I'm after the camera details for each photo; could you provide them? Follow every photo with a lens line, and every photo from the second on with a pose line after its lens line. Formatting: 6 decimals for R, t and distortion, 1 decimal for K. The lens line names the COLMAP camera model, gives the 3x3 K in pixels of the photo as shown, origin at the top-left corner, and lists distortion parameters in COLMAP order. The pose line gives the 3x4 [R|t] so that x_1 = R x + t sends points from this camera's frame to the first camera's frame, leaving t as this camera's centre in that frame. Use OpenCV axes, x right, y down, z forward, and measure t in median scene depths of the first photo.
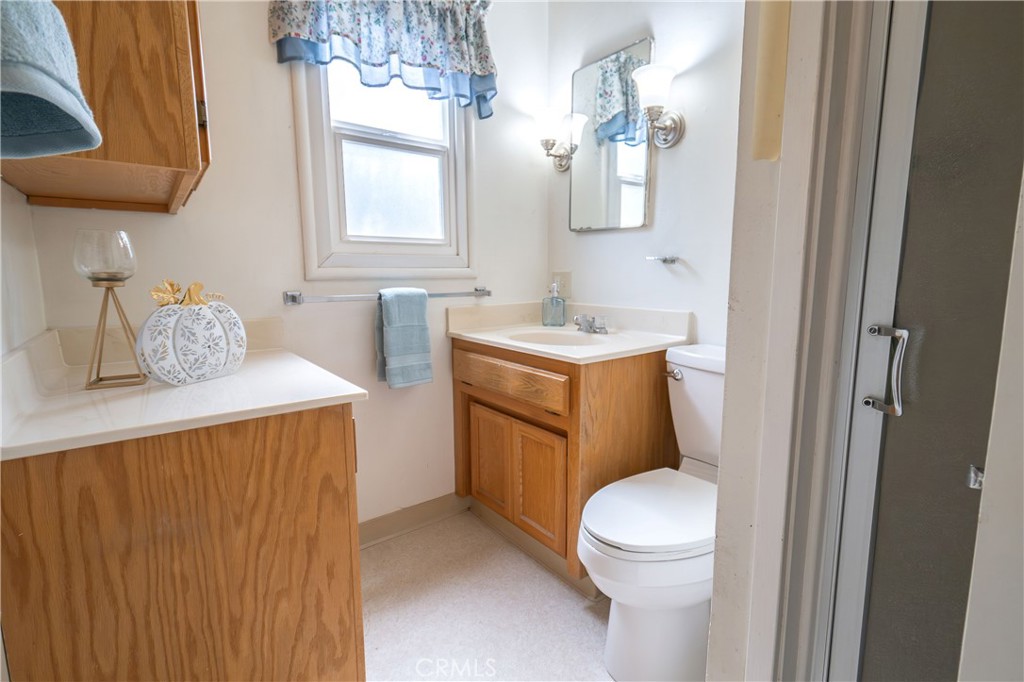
lens RADIAL K [[469.2, 0, 510.6], [0, 469.2, 333.9], [0, 0, 1]] dist [0.006055, -0.004267]
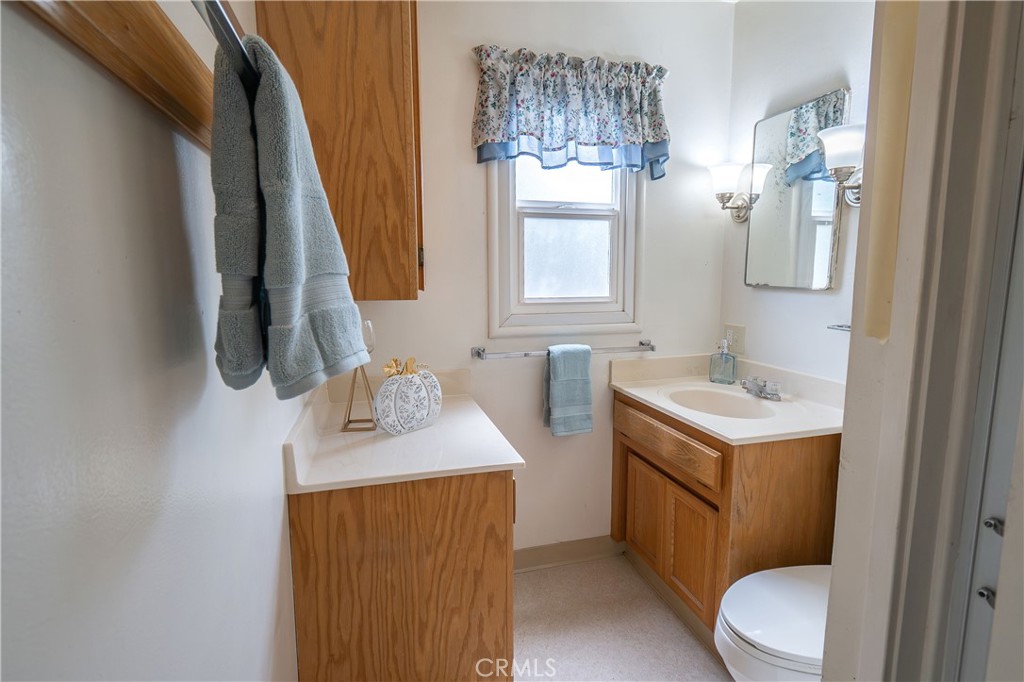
lens RADIAL K [[469.2, 0, 511.6], [0, 469.2, 342.2], [0, 0, 1]] dist [0.006055, -0.004267]
pose [[0.929849, 0.046241, -0.365025, 0.055841], [-0.051547, 0.998659, -0.004801, -0.107363], [0.364314, 0.023280, 0.930985, -0.094816]]
